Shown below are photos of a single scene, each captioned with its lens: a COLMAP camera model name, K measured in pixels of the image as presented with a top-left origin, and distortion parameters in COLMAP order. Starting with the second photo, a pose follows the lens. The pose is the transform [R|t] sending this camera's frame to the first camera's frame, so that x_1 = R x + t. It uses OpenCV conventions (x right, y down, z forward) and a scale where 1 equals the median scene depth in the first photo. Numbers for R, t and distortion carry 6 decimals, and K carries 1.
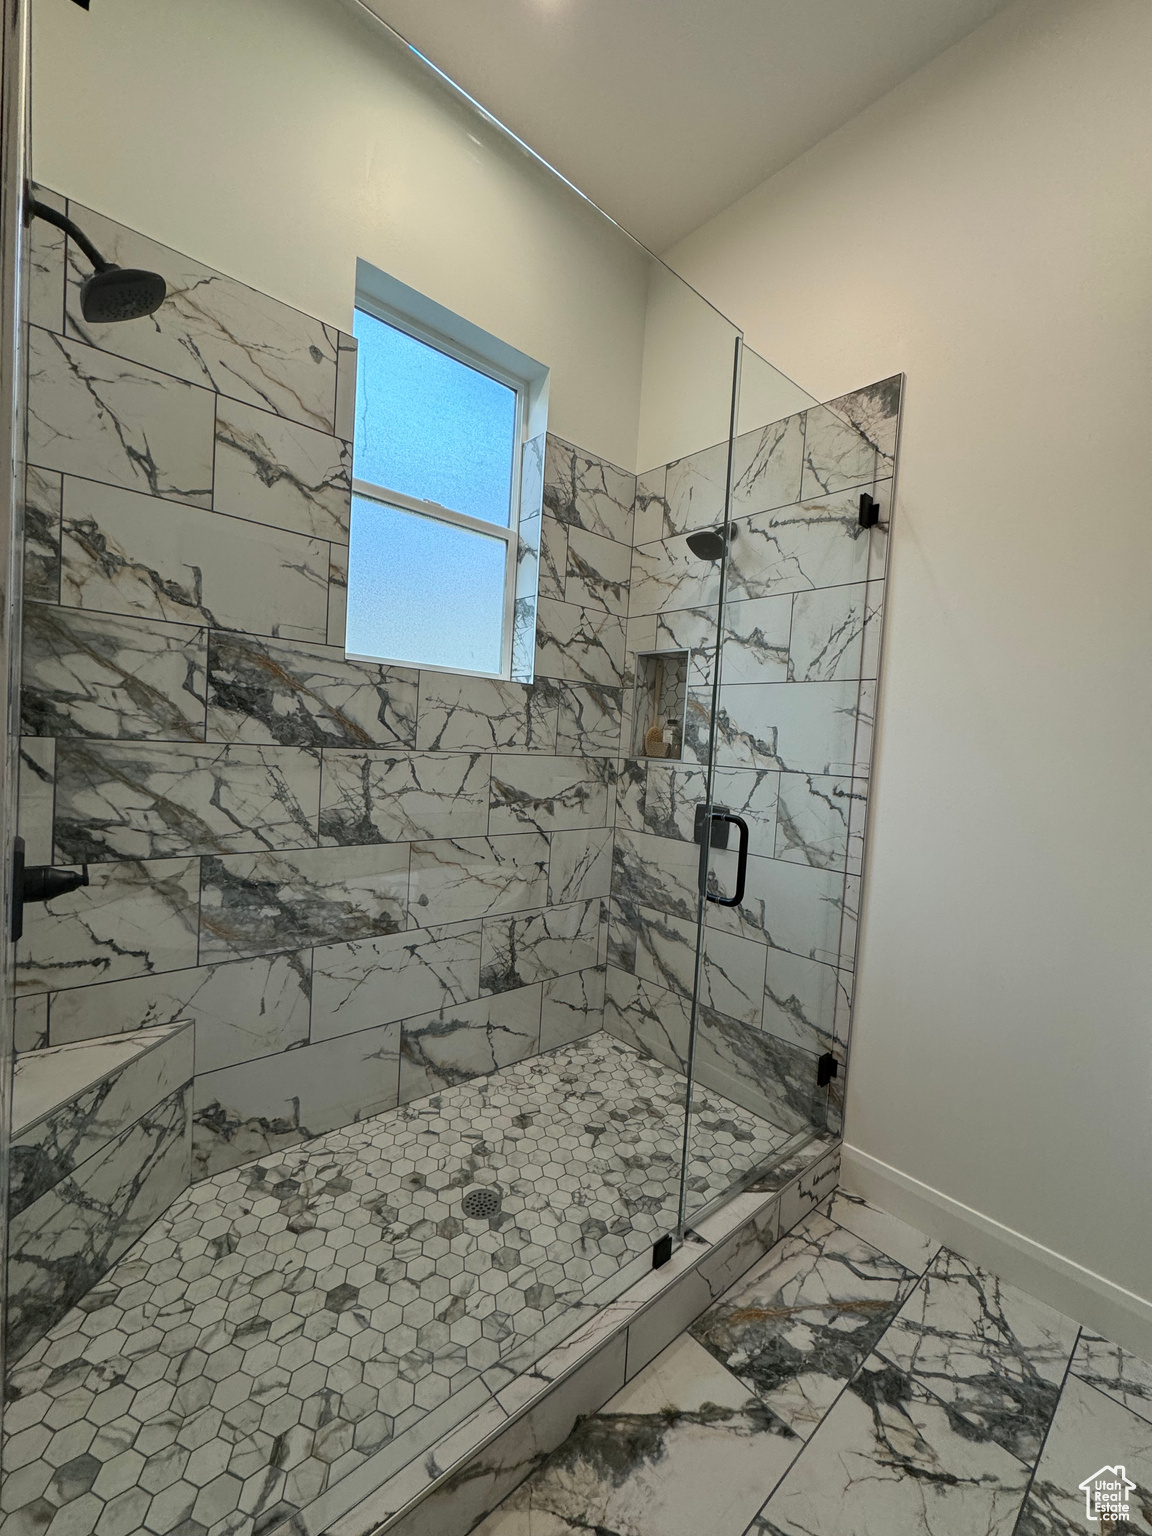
lens RADIAL K [[616.5, 0, 579.2], [0, 616.5, 766.9], [0, 0, 1]] dist [0.000117, 0.000382]
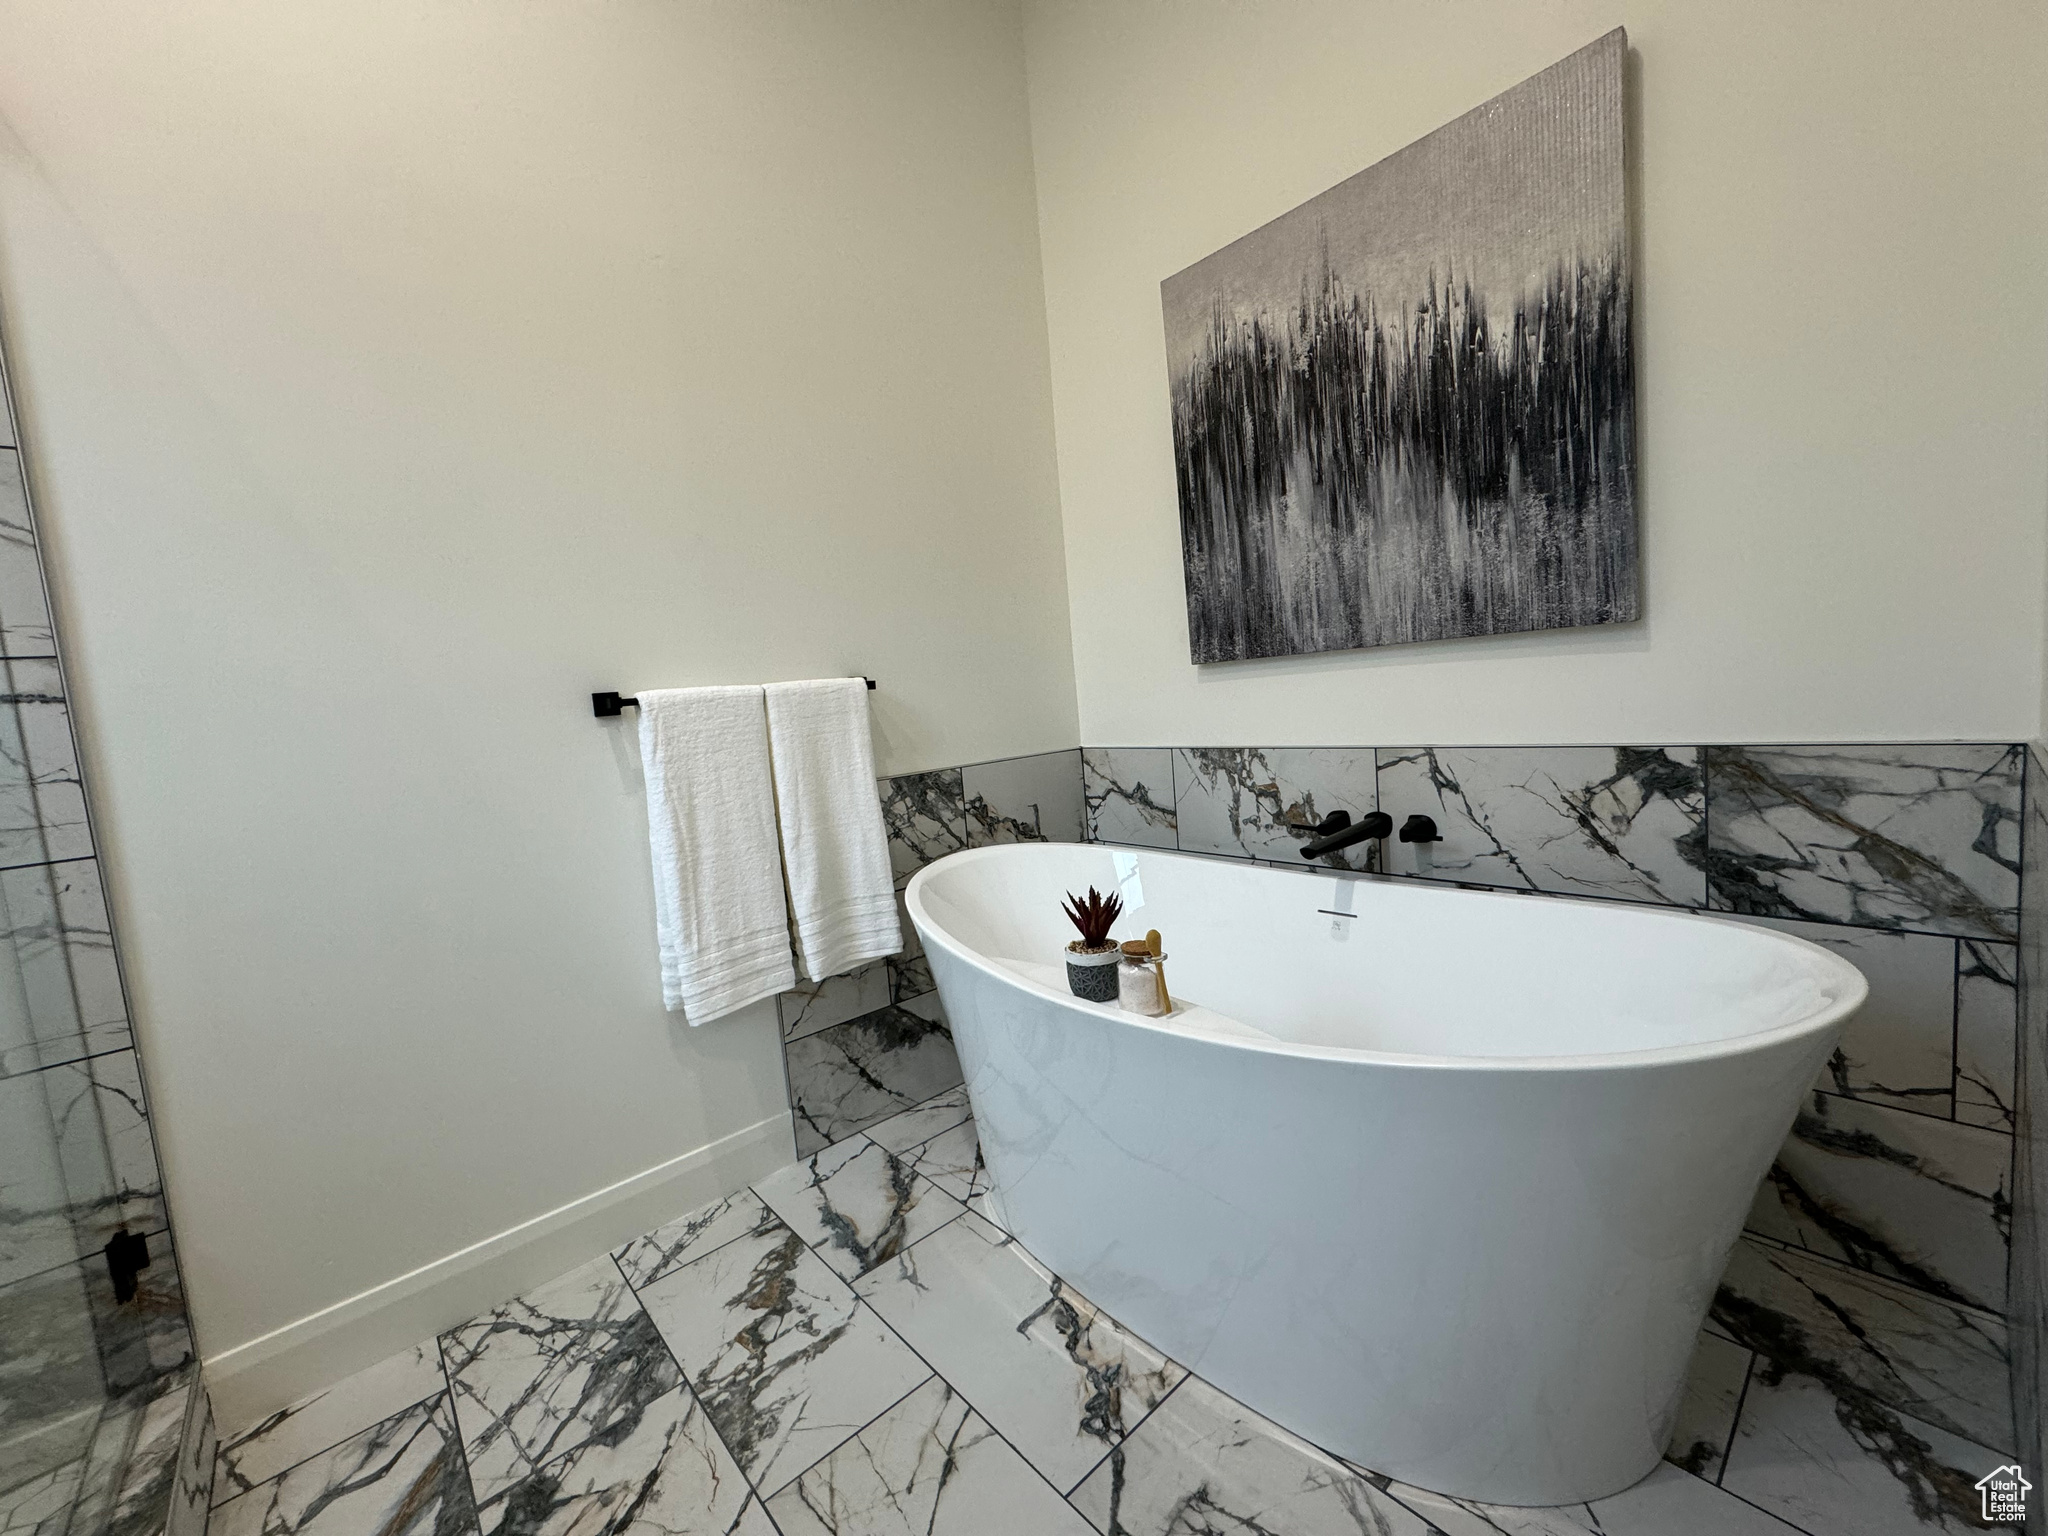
lens RADIAL K [[822.0, 0, 1028.9], [0, 822.0, 768.8], [0, 0, 1]] dist [0.000117, 0.000382]
pose [[-0.003055, -0.155761, 0.987790, -0.239760], [0.126278, 0.979827, 0.154896, 0.131460], [-0.991990, 0.125209, 0.016675, 0.314414]]
